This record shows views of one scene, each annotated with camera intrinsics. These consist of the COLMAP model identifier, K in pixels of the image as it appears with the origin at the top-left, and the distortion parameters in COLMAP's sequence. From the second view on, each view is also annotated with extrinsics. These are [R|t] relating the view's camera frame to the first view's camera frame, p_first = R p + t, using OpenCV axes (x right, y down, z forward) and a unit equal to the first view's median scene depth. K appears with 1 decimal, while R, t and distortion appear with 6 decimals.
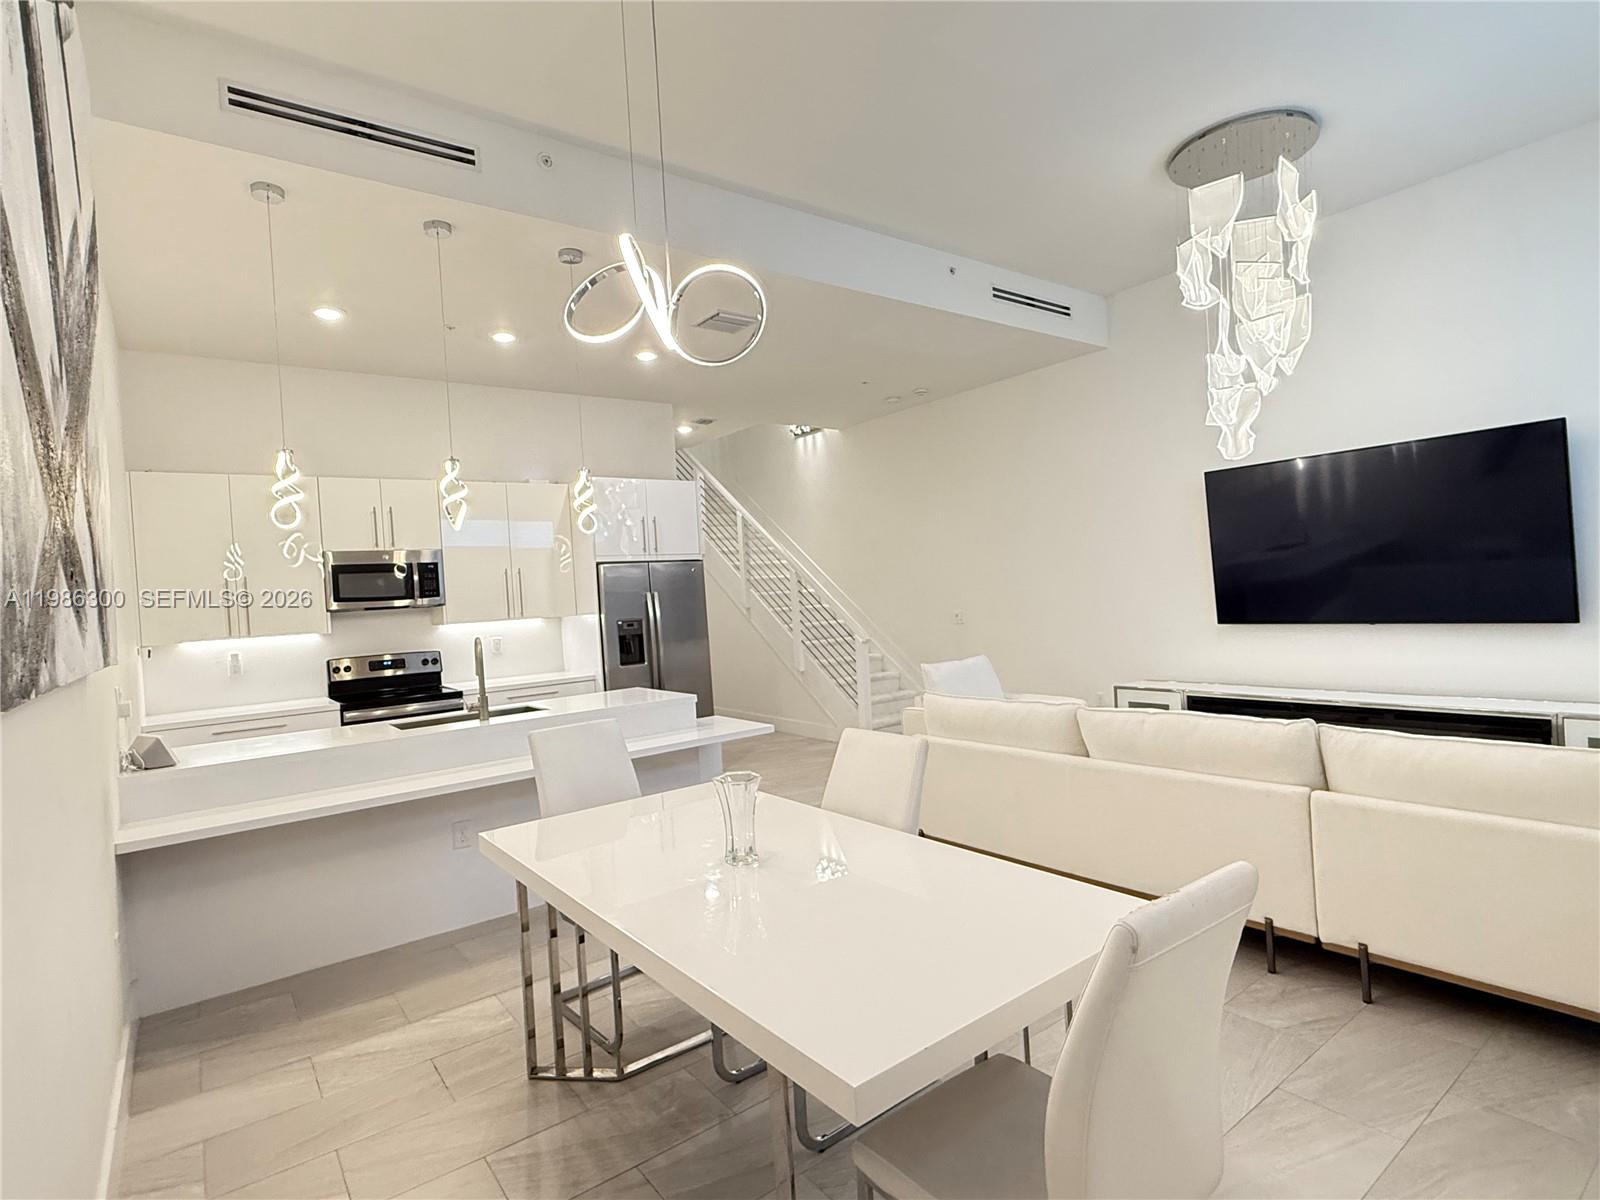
lens RADIAL K [[825.2, 0, 800.0], [0, 825.2, 600.0], [0, 0, 1]] dist [-0.000692, -0.000053]
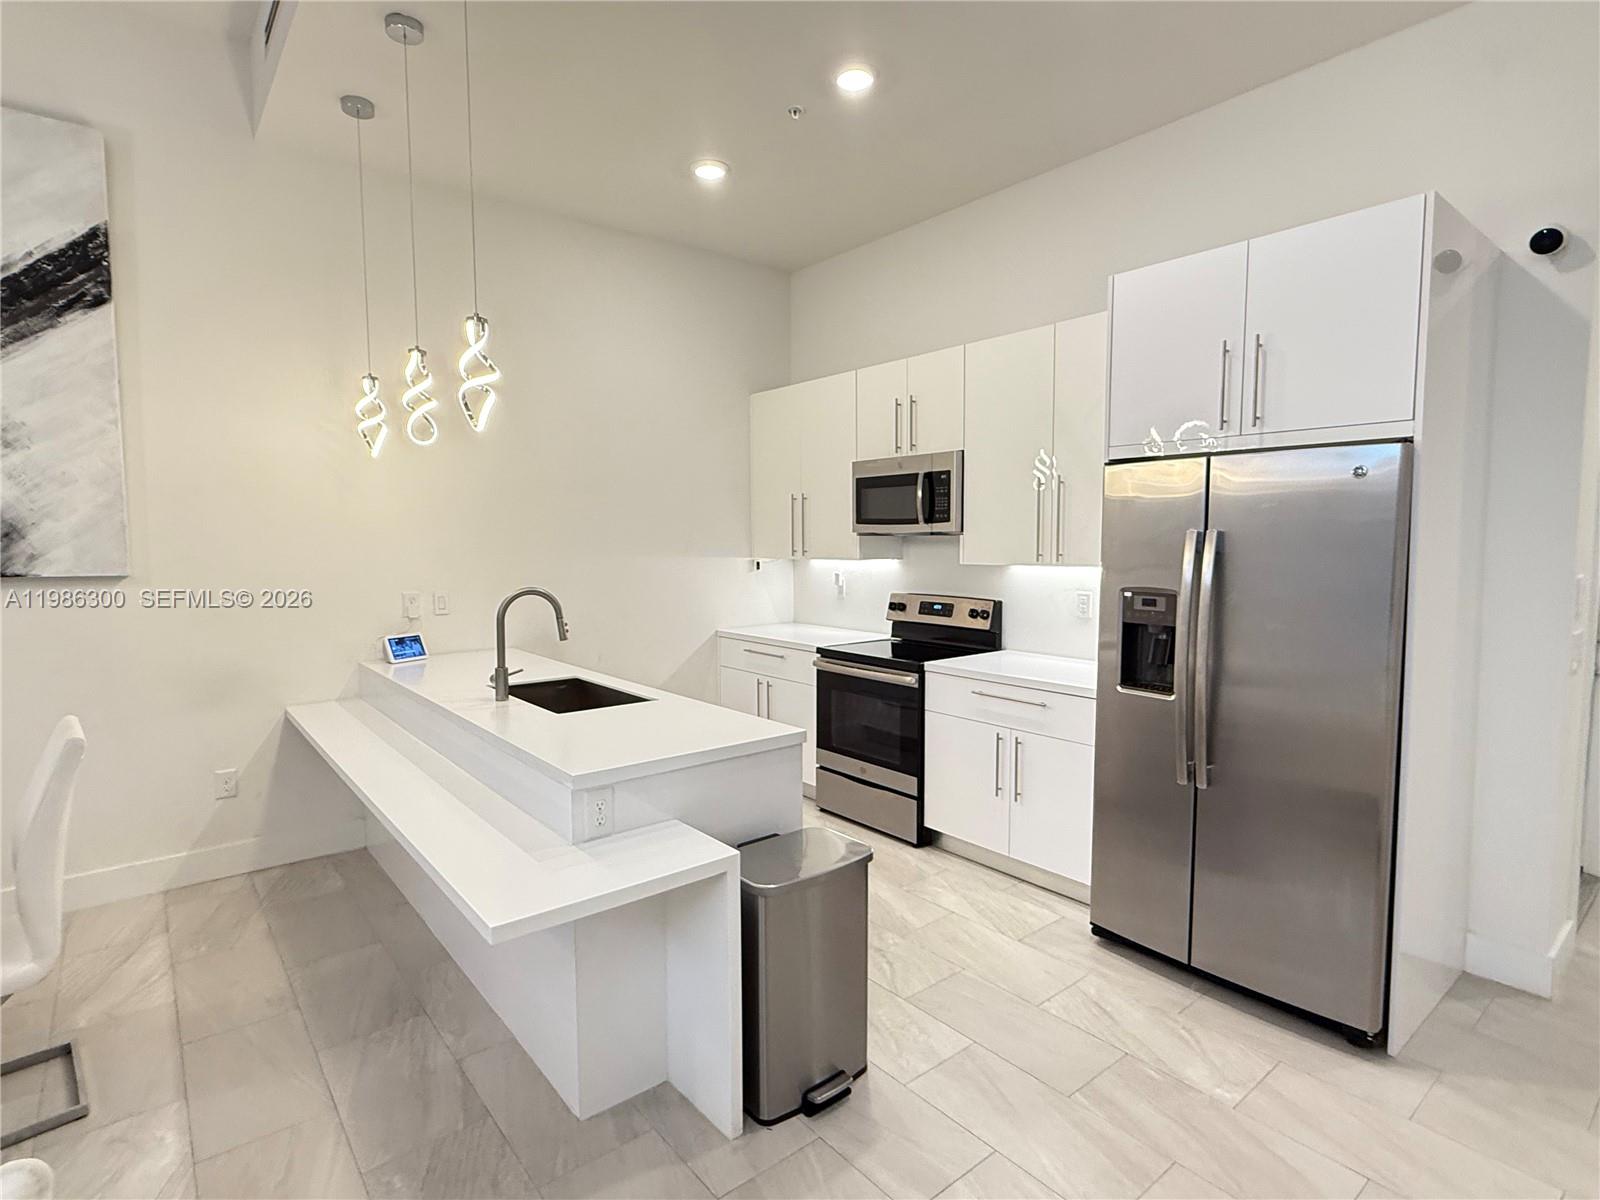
lens RADIAL K [[826.5, 0, 800.0], [0, 826.5, 600.0], [0, 0, 1]] dist [0.003690, 0.000868]
pose [[0.035136, 0.136759, -0.989981, 0.249424], [-0.005019, 0.990604, 0.136667, -0.033449], [0.999370, 0.000166, 0.035492, 0.880985]]
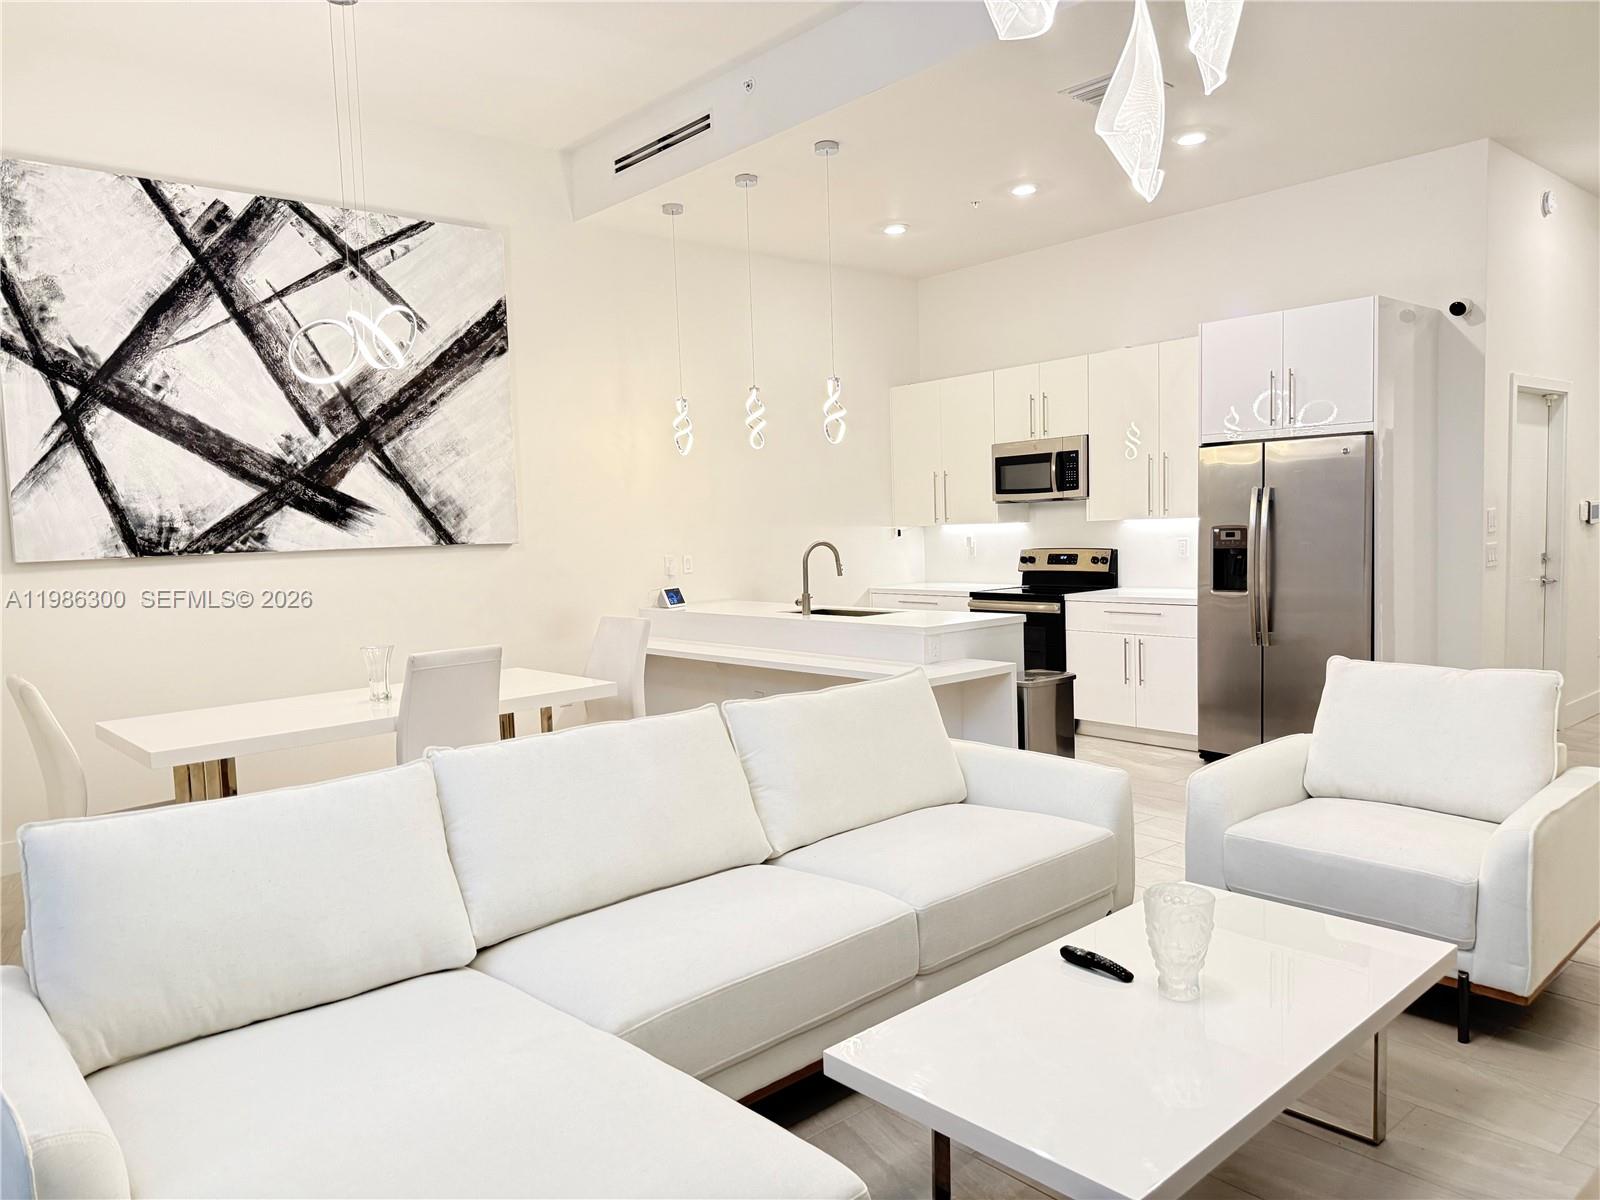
lens RADIAL K [[1122.4, 0, 804.8], [0, 1122.4, 614.6], [0, 0, 1]] dist [0.061748, -0.001719]
pose [[0.077240, 0.139792, -0.987164, 0.796135], [0.022058, 0.989640, 0.141868, -0.050918], [0.996768, -0.032733, 0.073356, 0.628994]]
